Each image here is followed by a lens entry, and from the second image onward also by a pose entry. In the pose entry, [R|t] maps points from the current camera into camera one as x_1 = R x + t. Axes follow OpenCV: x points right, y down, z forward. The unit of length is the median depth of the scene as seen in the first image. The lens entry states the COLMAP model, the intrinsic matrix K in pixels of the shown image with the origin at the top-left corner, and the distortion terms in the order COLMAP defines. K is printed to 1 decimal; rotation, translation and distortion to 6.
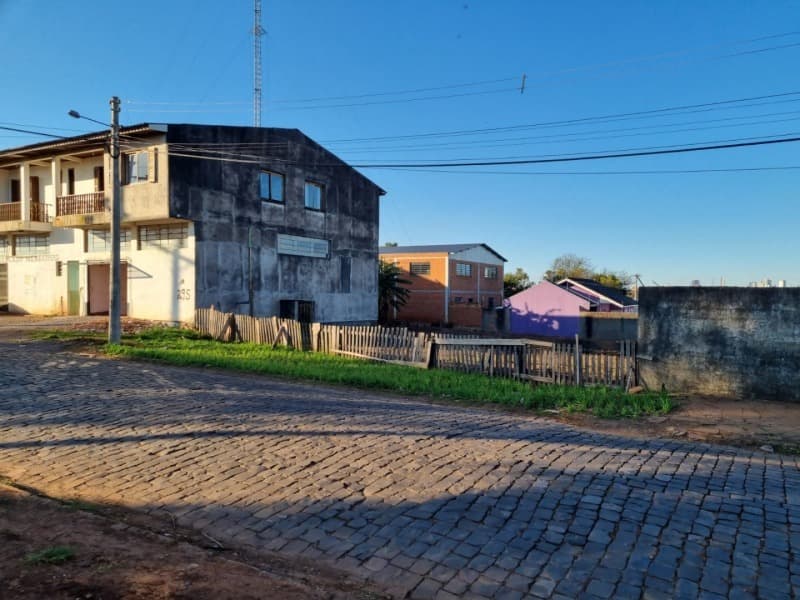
lens RADIAL K [[598.0, 0, 413.2], [0, 598.0, 319.8], [0, 0, 1]] dist [0.067665, -0.042754]
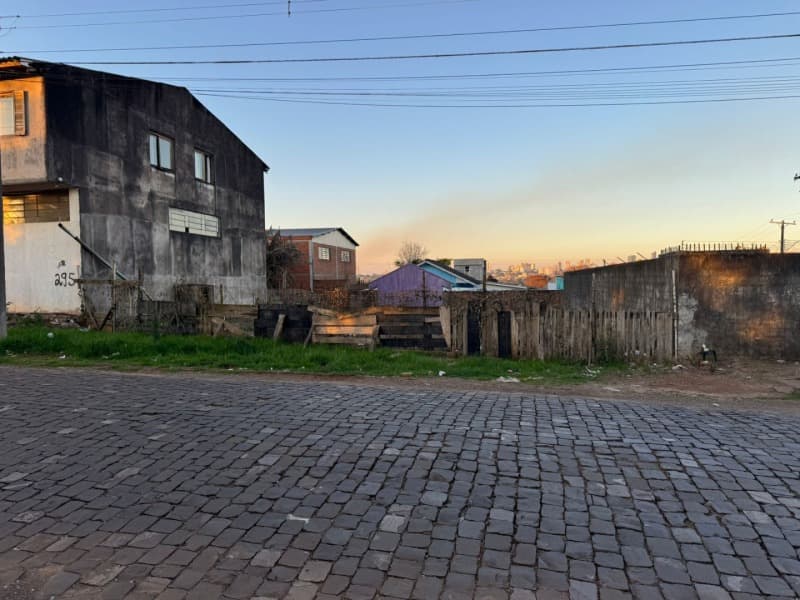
lens RADIAL K [[561.2, 0, 401.4], [0, 561.2, 311.1], [0, 0, 1]] dist [0.059714, -0.067088]
pose [[0.950621, -0.037836, 0.308040, -0.155609], [0.034352, 0.999270, 0.016728, 0.002500], [-0.308448, -0.005321, 0.951226, 0.120763]]
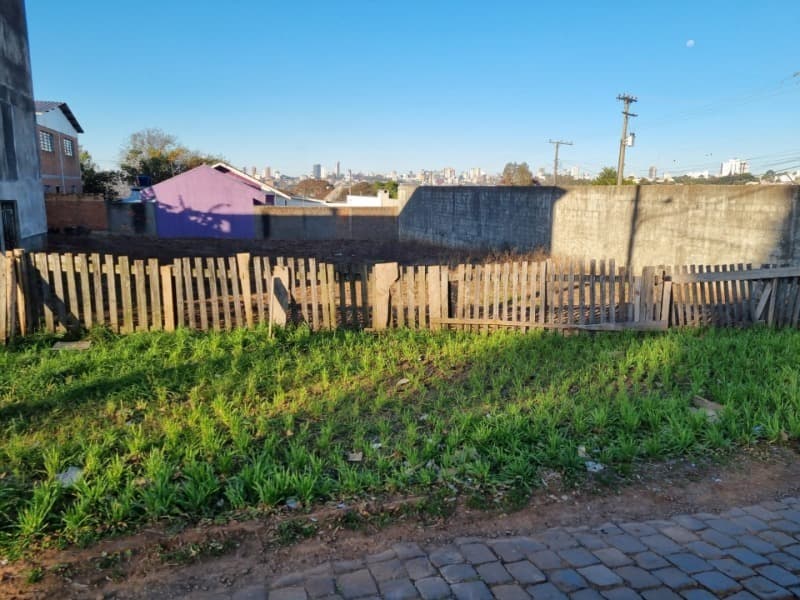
lens RADIAL K [[598.0, 0, 414.7], [0, 598.0, 300.2], [0, 0, 1]] dist [0.067665, -0.042754]
pose [[0.650410, -0.138758, 0.746801, -0.310182], [0.023470, 0.986375, 0.162831, -0.024379], [-0.759220, -0.088380, 0.644805, 0.470847]]
